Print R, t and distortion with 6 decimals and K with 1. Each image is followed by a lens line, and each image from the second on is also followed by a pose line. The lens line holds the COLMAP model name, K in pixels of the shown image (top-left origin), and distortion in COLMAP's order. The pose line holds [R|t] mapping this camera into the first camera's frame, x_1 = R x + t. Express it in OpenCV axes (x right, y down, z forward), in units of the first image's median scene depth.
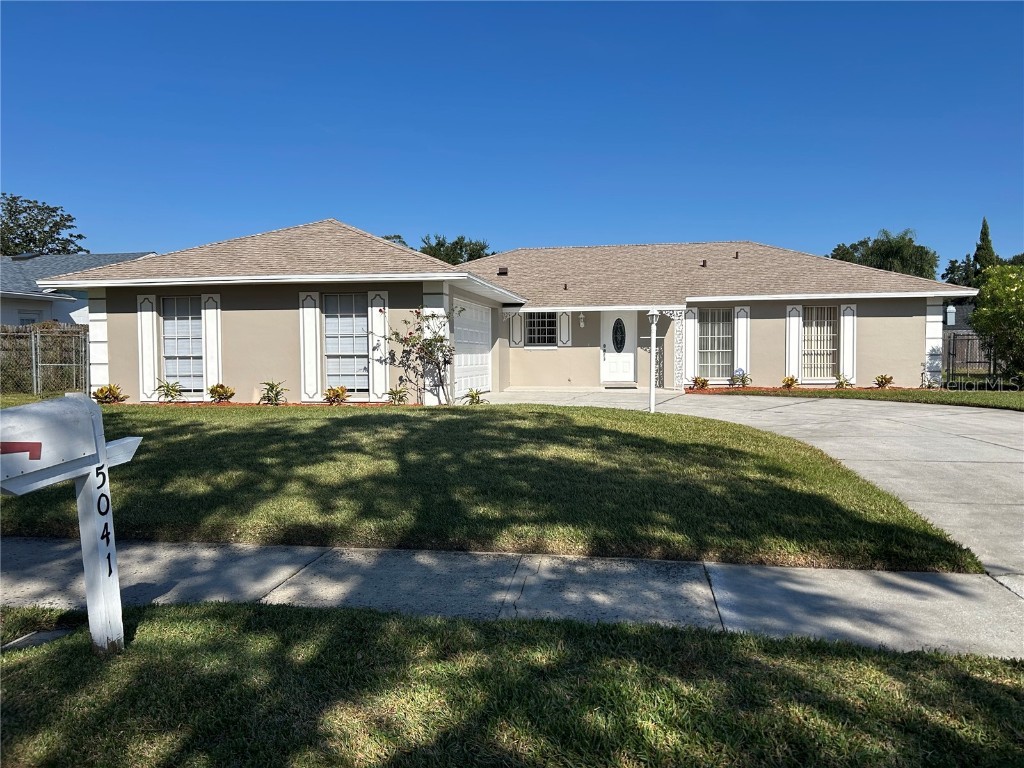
lens RADIAL K [[776.8, 0, 512.0], [0, 776.8, 384.0], [0, 0, 1]] dist [0.064636, -0.003143]
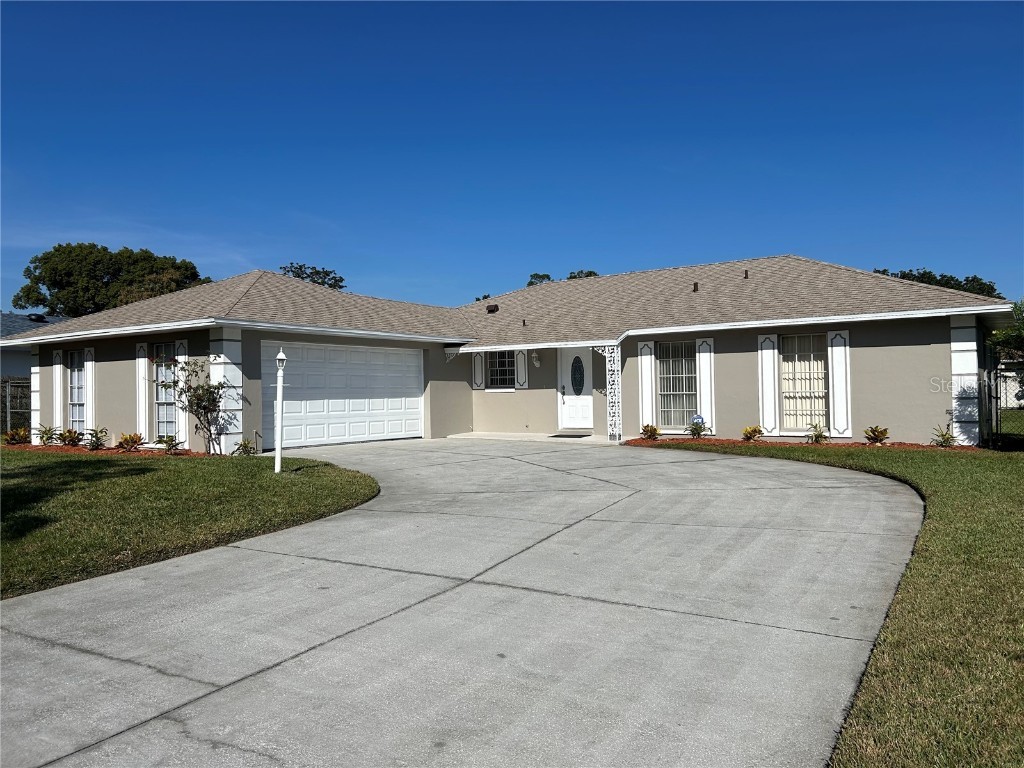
lens RADIAL K [[776.8, 0, 512.0], [0, 776.8, 384.0], [0, 0, 1]] dist [0.064636, -0.003143]
pose [[0.905368, -0.009991, -0.424510, 0.454306], [-0.009490, 0.998997, -0.043752, -0.014584], [0.424521, 0.043641, 0.904366, 0.185360]]
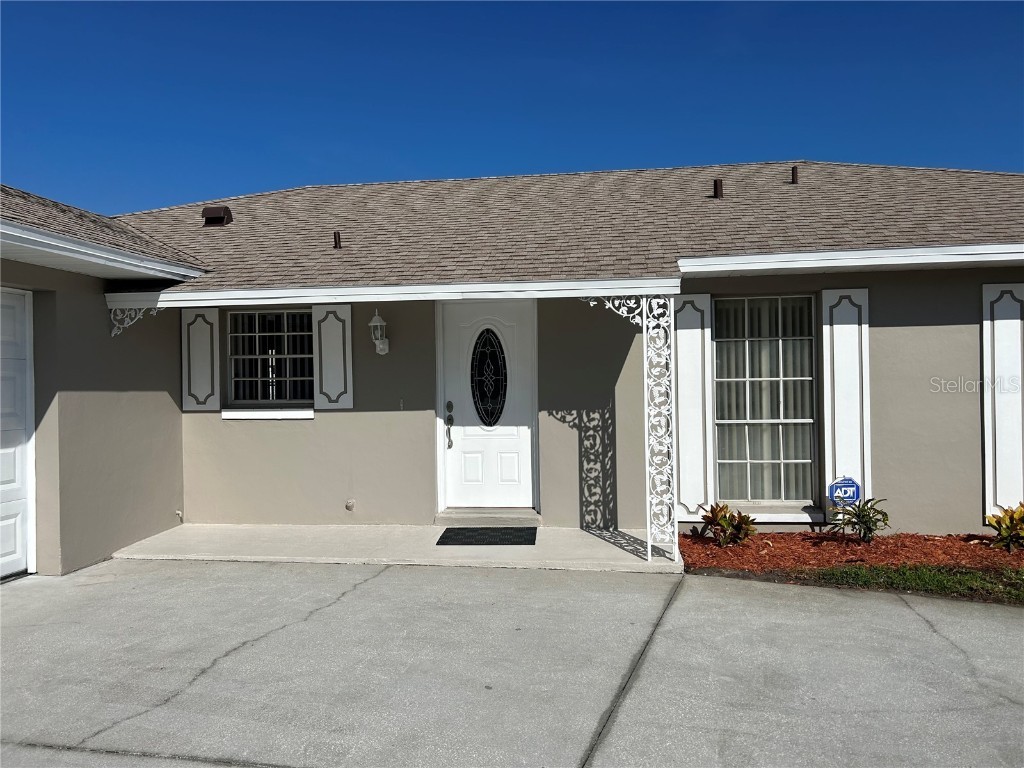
lens RADIAL K [[803.7, 0, 512.0], [0, 803.7, 384.0], [0, 0, 1]] dist [0.068746, -0.002368]
pose [[0.999334, -0.008508, 0.035487, 0.139071], [0.009553, 0.999523, -0.029374, -0.049765], [-0.035221, 0.029693, 0.998938, 0.655918]]
